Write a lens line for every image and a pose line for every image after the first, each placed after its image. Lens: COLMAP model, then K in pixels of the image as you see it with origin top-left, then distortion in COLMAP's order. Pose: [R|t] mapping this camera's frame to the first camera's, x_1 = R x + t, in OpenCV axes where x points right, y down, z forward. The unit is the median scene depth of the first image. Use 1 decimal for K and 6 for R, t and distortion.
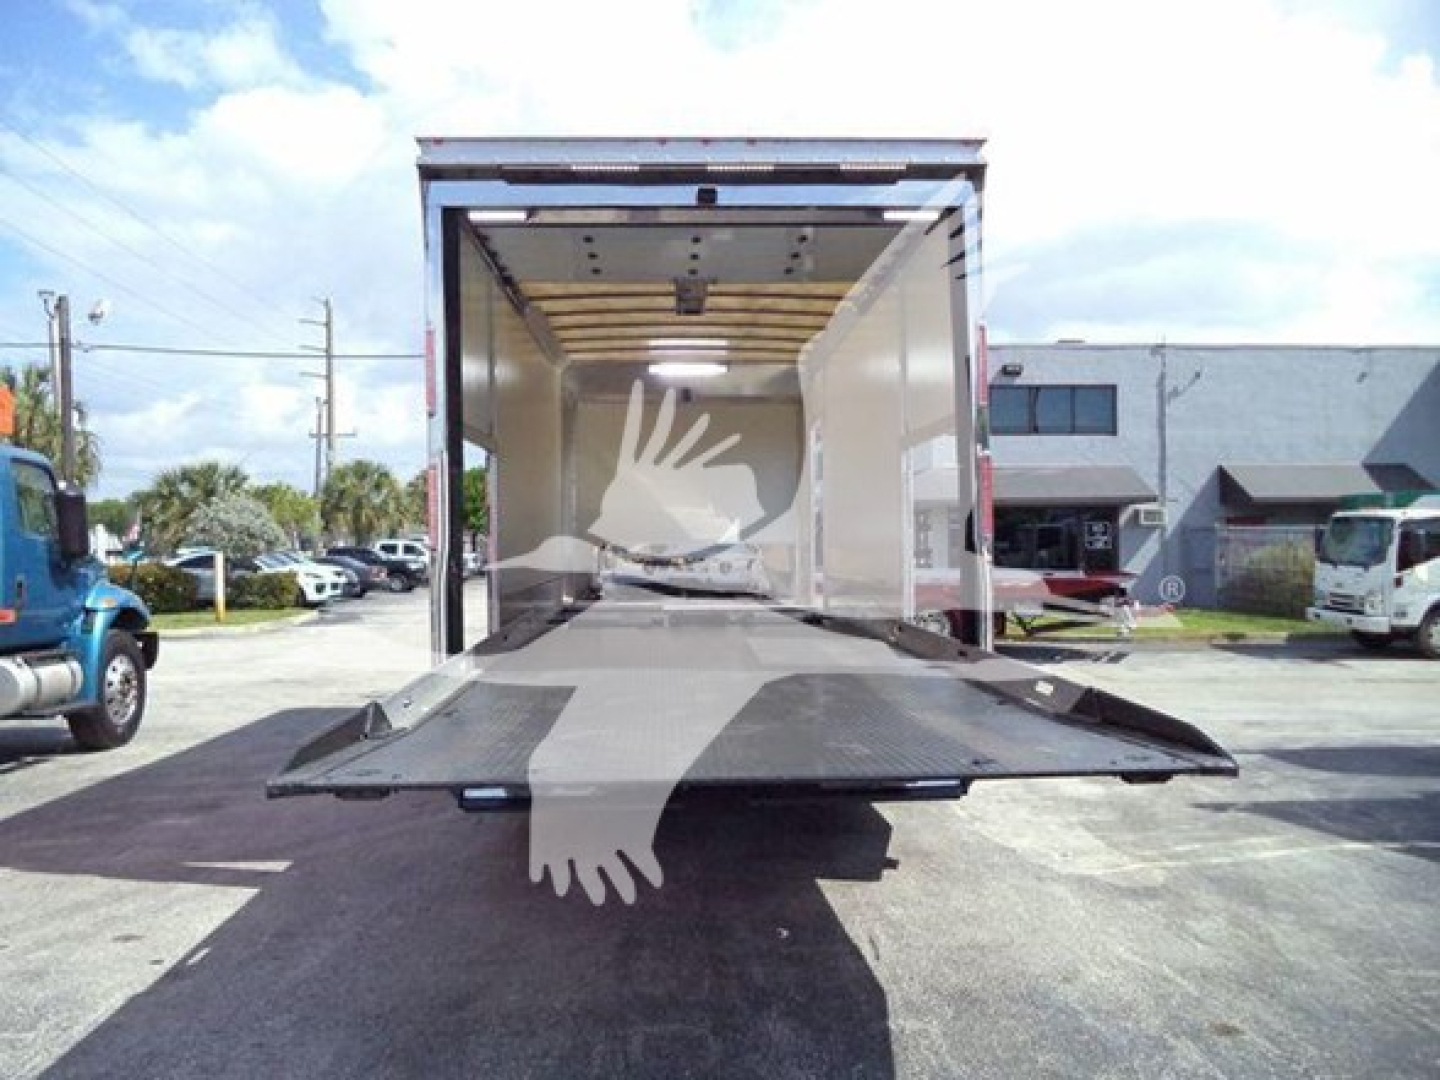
lens RADIAL K [[1172.5, 0, 753.0], [0, 1172.5, 516.0], [0, 0, 1]] dist [-0.010909, -0.010720]
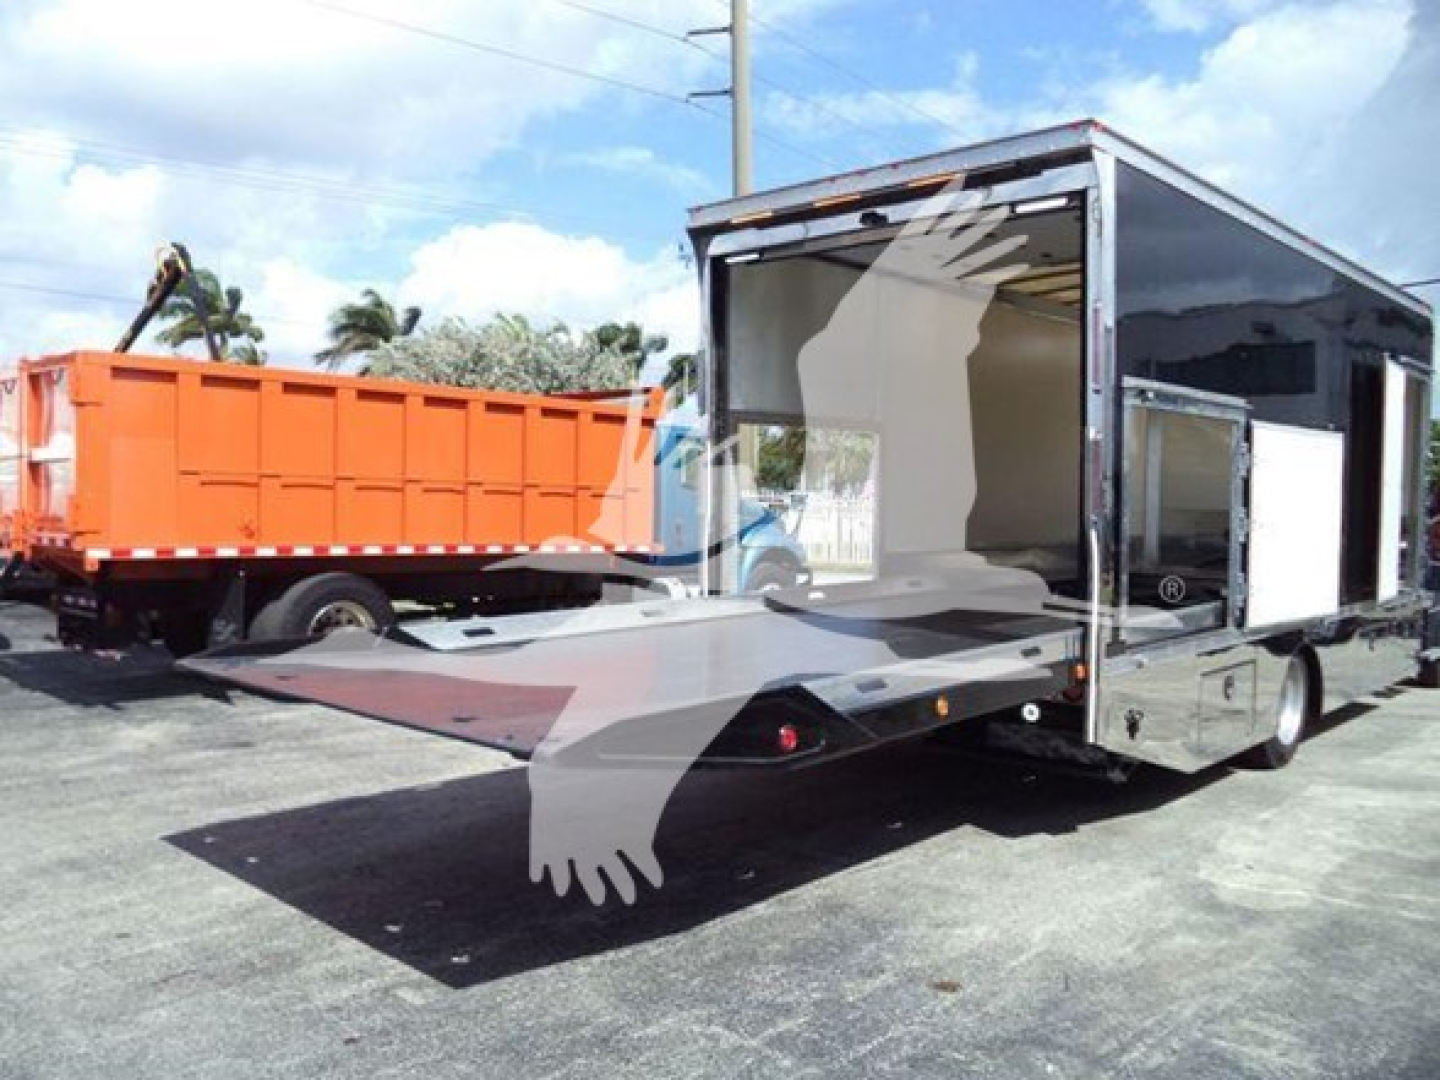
lens RADIAL K [[1160.9, 0, 720.0], [0, 1160.9, 540.0], [0, 0, 1]] dist [-0.012298, -0.013368]
pose [[0.694628, 0.043771, -0.718036, 0.182110], [-0.004256, 0.998380, 0.056742, -0.005400], [0.719357, -0.036359, 0.693689, 0.022551]]
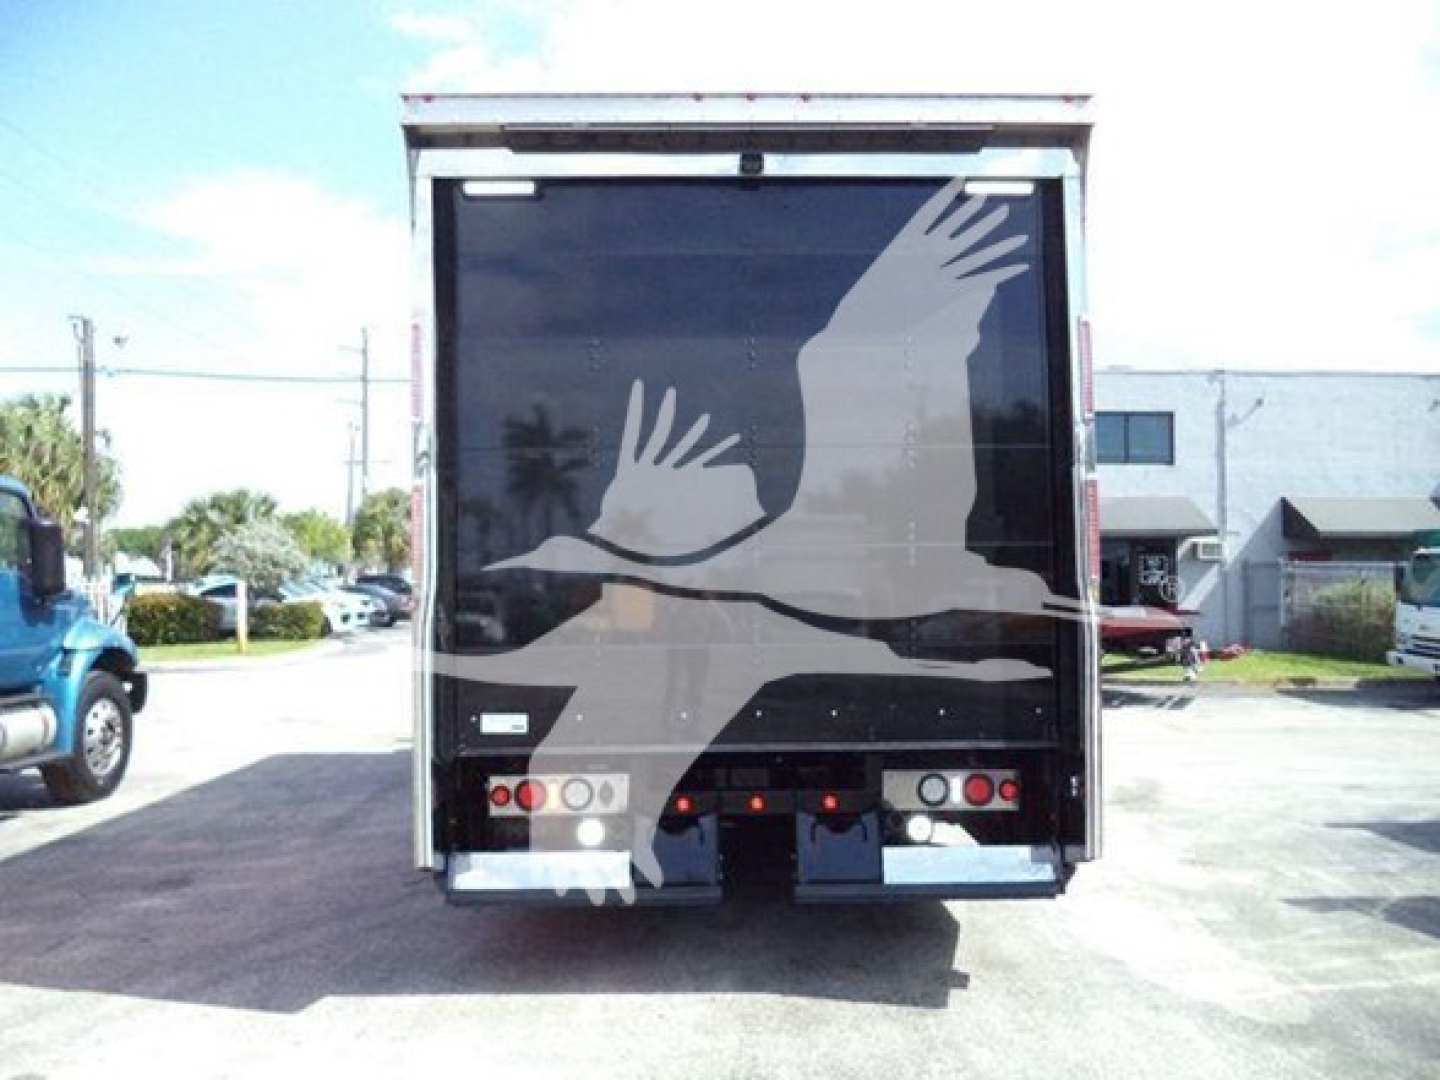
lens RADIAL K [[1172.9, 0, 747.7], [0, 1172.9, 543.5], [0, 0, 1]] dist [-0.004680, -0.008400]
pose [[0.999401, 0.006501, -0.033982, -0.003360], [-0.006535, 0.999978, -0.000893, -0.002584], [0.033975, 0.001115, 0.999422, 0.048833]]
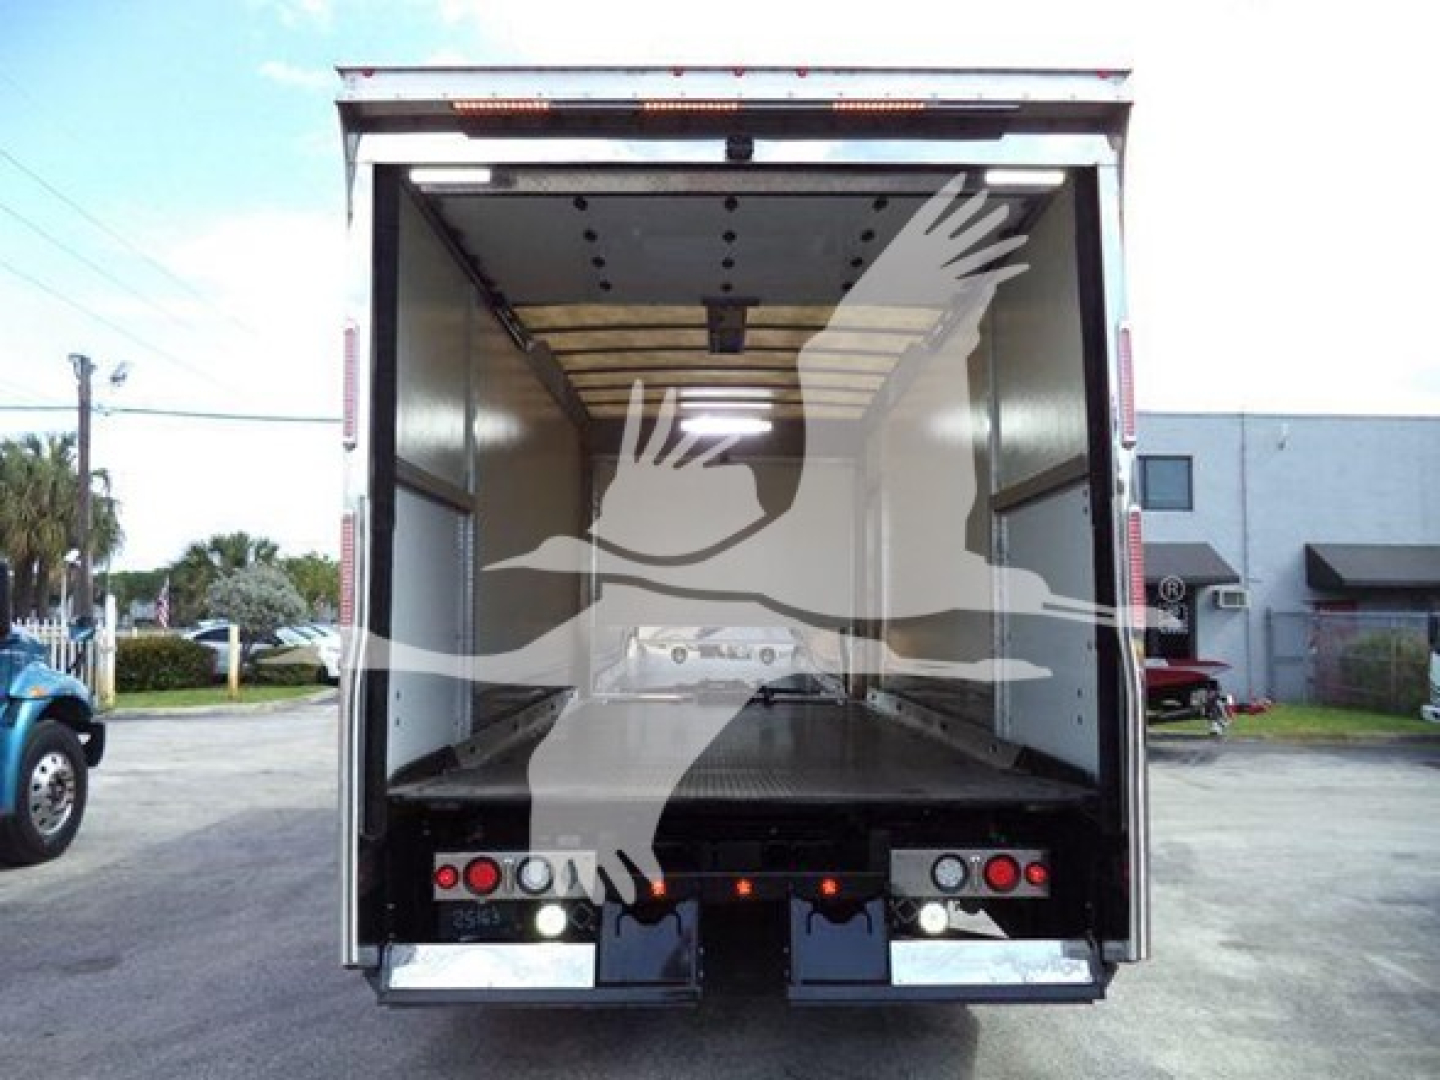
lens RADIAL K [[1176.2, 0, 746.4], [0, 1176.2, 544.4], [0, 0, 1]] dist [-0.005406, -0.004757]
pose [[0.998961, 0.010152, -0.044433, -0.000391], [-0.011917, 0.999143, -0.039643, -0.001891], [0.043993, 0.040131, 0.998226, 0.078606]]
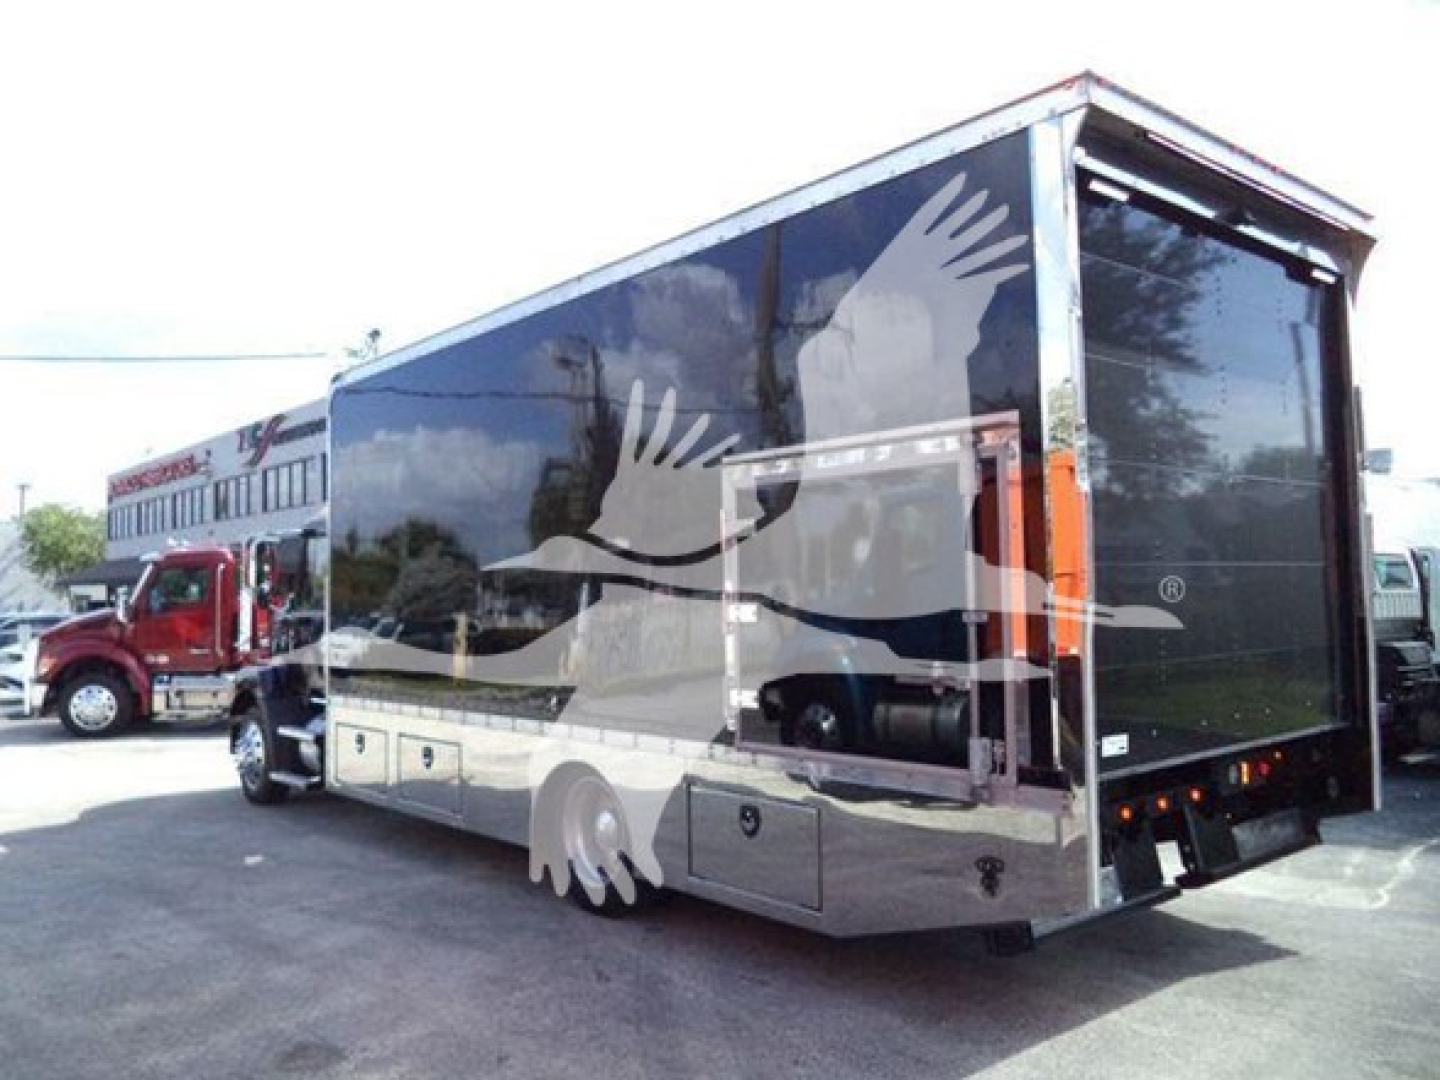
lens RADIAL K [[1156.4, 0, 707.8], [0, 1156.4, 540.7], [0, 0, 1]] dist [-0.014275, -0.004223]
pose [[0.802333, 0.026523, 0.596287, -0.233507], [-0.006592, 0.999345, -0.035581, 0.002384], [-0.596841, 0.024617, 0.801982, 0.141199]]
